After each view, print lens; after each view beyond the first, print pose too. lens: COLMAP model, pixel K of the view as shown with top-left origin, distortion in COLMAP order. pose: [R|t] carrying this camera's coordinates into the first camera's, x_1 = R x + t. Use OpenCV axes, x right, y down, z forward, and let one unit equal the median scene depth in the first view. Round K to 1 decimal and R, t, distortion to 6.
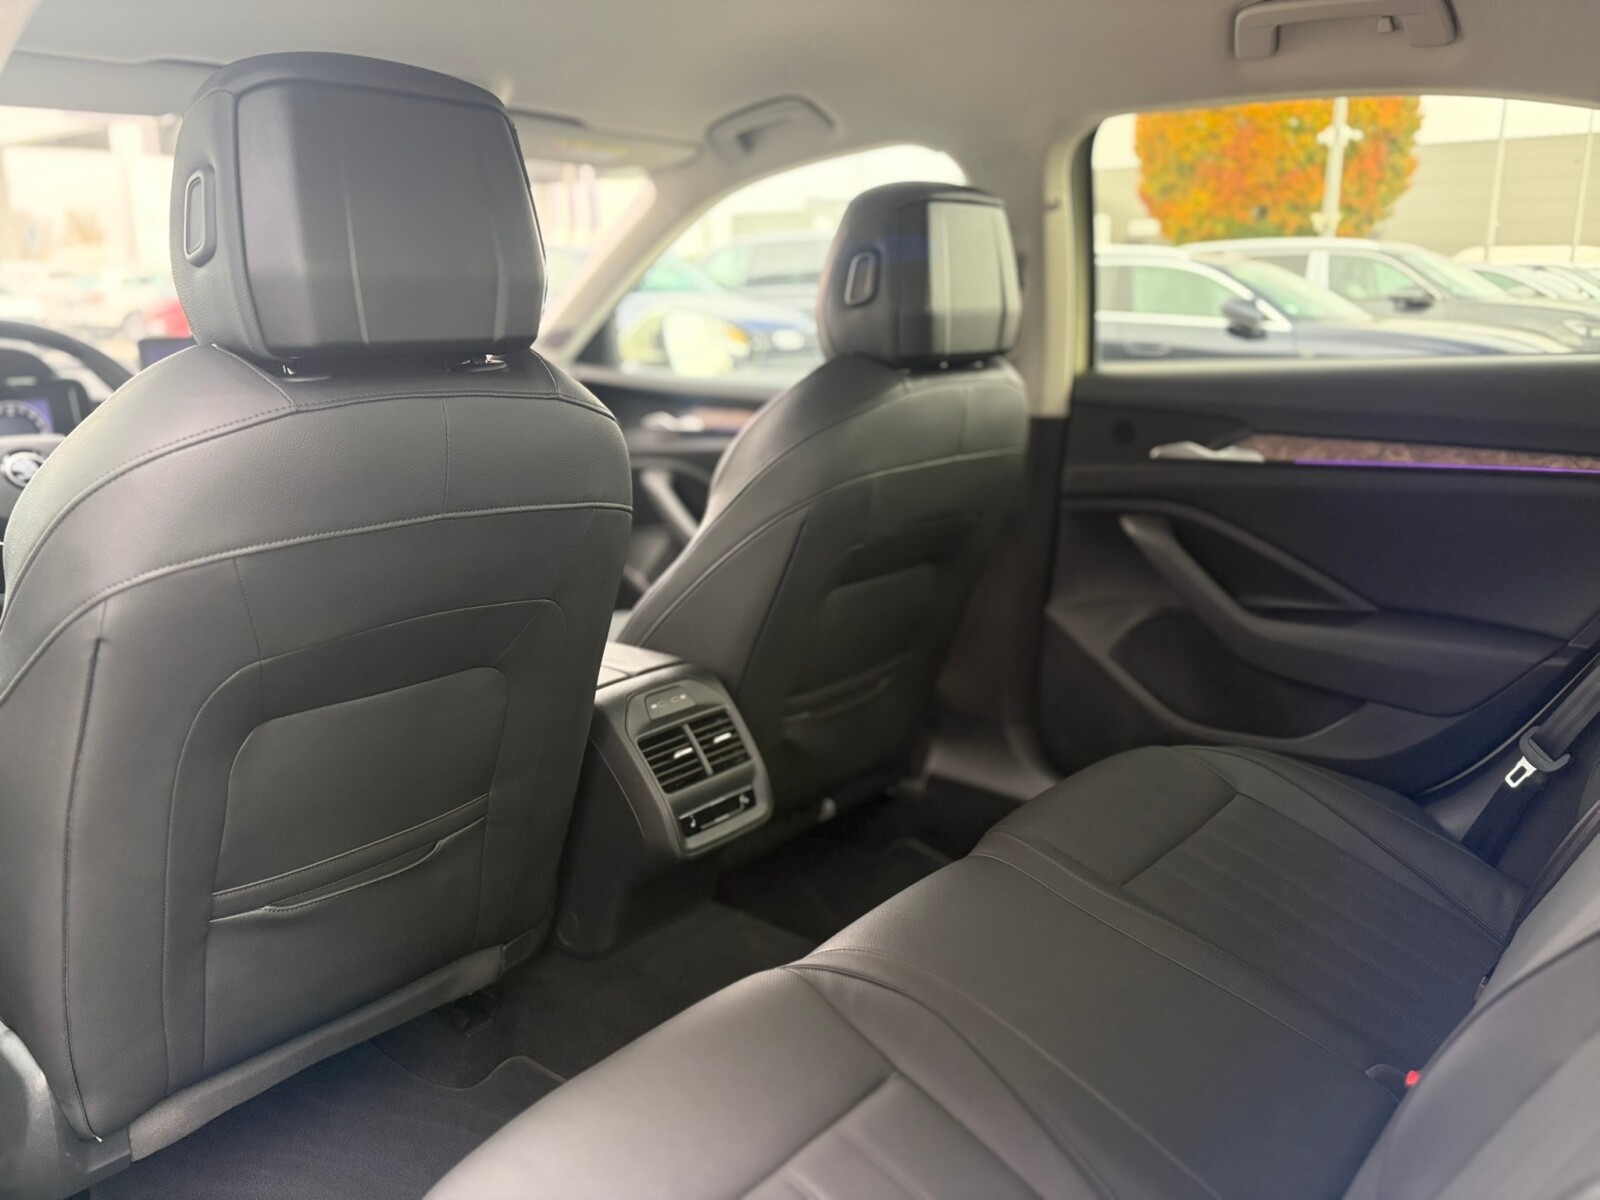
lens RADIAL K [[1221.9, 0, 800.0], [0, 1221.9, 600.0], [0, 0, 1]] dist [0.032102, -0.028629]
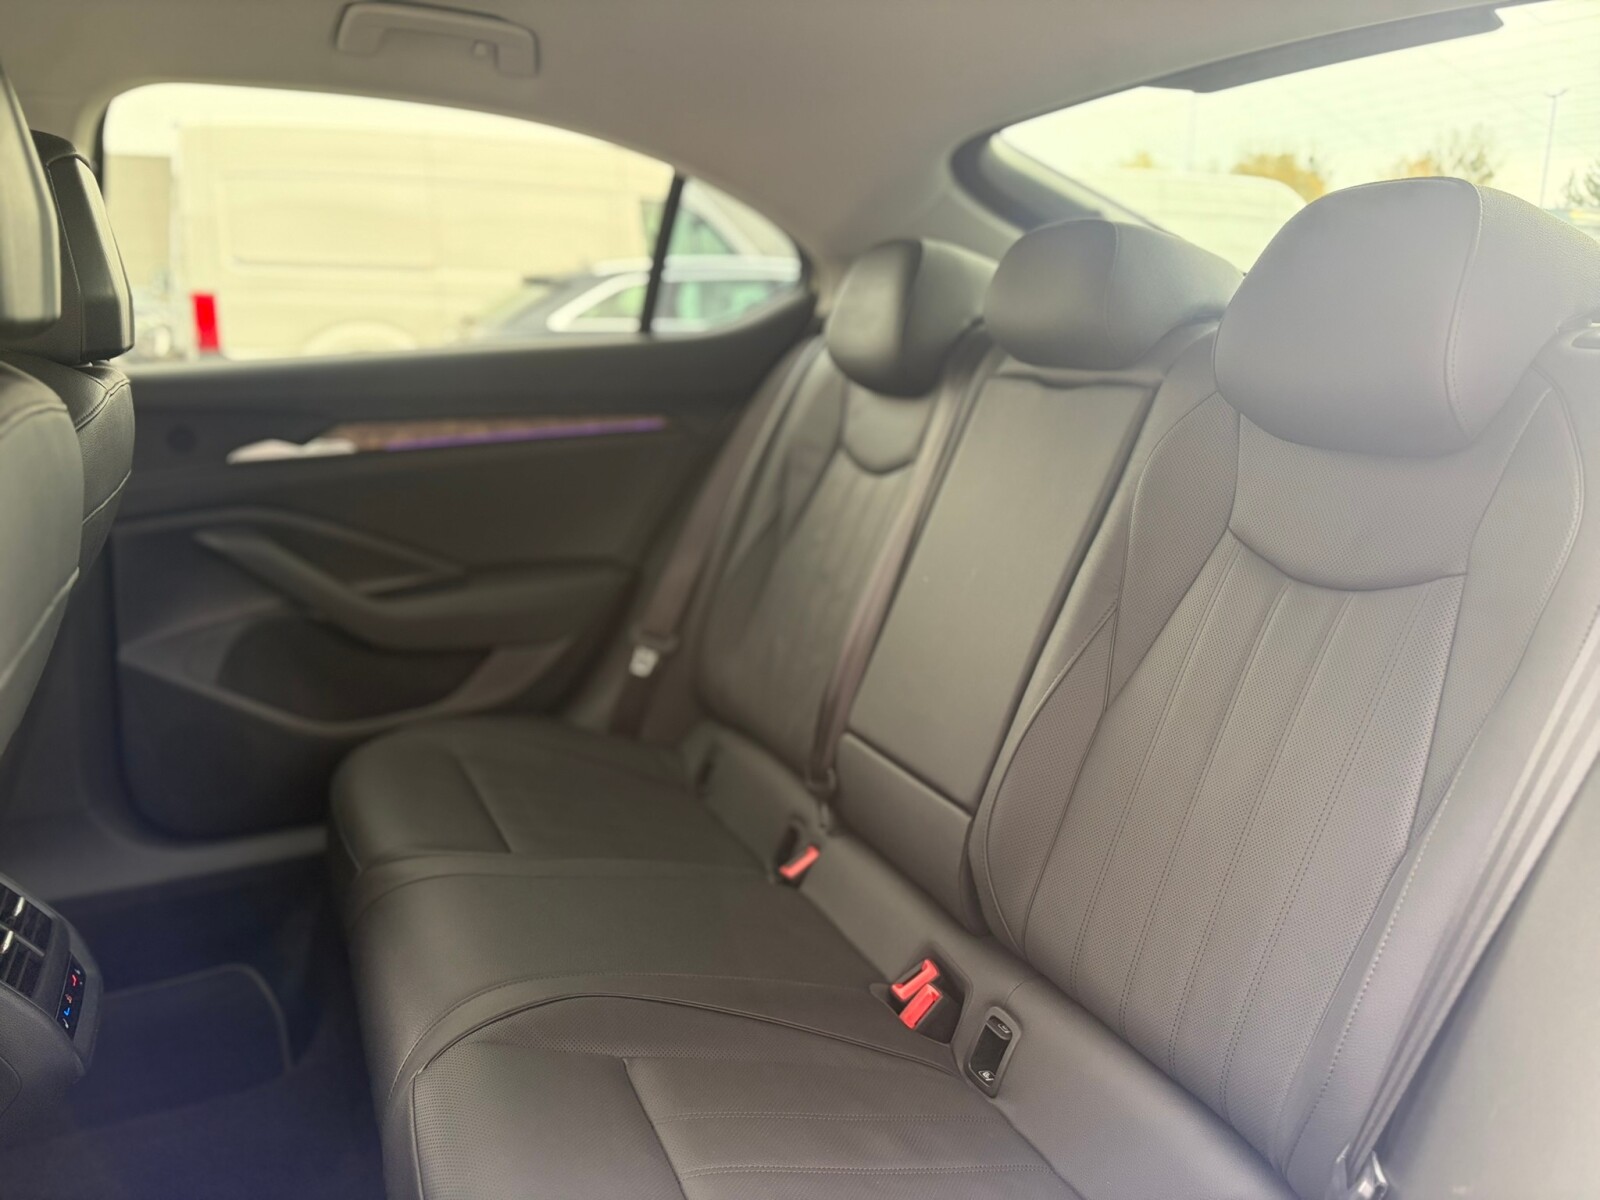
lens RADIAL K [[1221.9, 0, 800.0], [0, 1221.9, 600.0], [0, 0, 1]] dist [0.032102, -0.028629]
pose [[0.409758, -0.208485, 0.888050, -0.436427], [0.224810, 0.966584, 0.123191, -0.038548], [-0.884058, 0.149164, 0.442935, 0.255823]]
